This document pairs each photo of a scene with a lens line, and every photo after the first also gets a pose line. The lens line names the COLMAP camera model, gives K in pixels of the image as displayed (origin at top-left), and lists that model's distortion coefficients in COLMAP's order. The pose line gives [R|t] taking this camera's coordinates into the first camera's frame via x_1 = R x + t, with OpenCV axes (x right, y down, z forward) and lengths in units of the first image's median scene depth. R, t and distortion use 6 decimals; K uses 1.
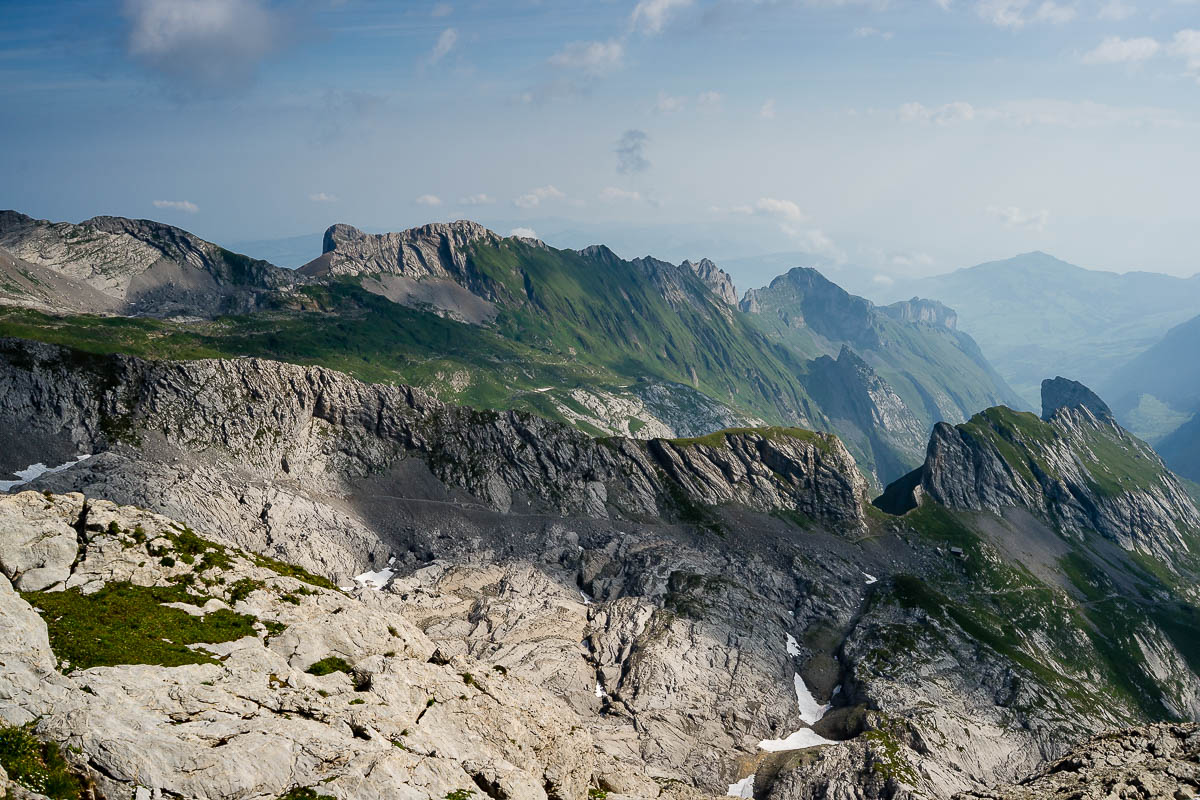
lens RADIAL K [[1215.0, 0, 607.0], [0, 1215.0, 400.1], [0, 0, 1]] dist [-0.108585, 0.000000]
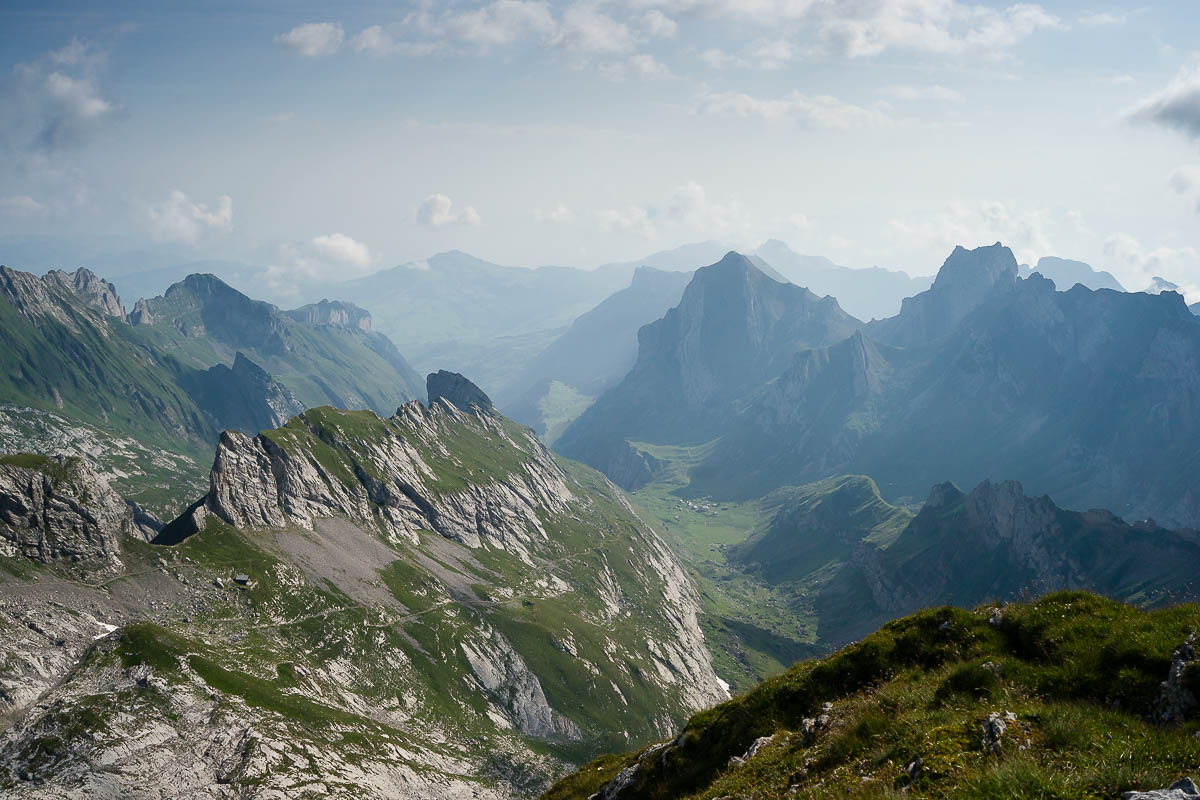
lens RADIAL K [[1215.0, 0, 592.0], [0, 1215.0, 401.4], [0, 0, 1]] dist [-0.108585, 0.000000]
pose [[0.900851, -0.073737, 0.427820, 0.119621], [0.075410, 0.997067, 0.013060, 0.004655], [-0.427528, 0.020497, 0.903770, 0.084504]]
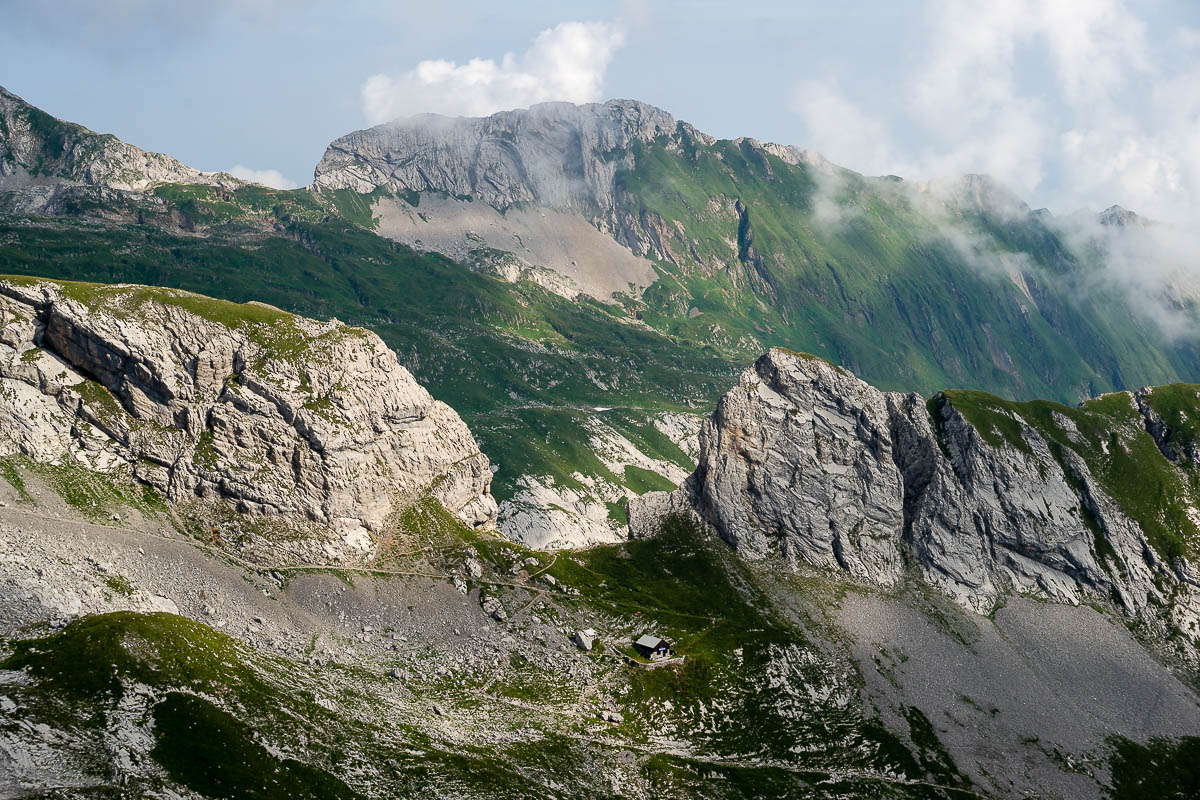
lens RADIAL K [[2298.2, 0, 598.2], [0, 2298.2, 400.6], [0, 0, 1]] dist [0.070740, 0.000000]
pose [[0.938283, 0.042491, -0.343247, 0.398264], [-0.068623, 0.995566, -0.064343, 0.072841], [0.338991, 0.083927, 0.937038, 0.225717]]
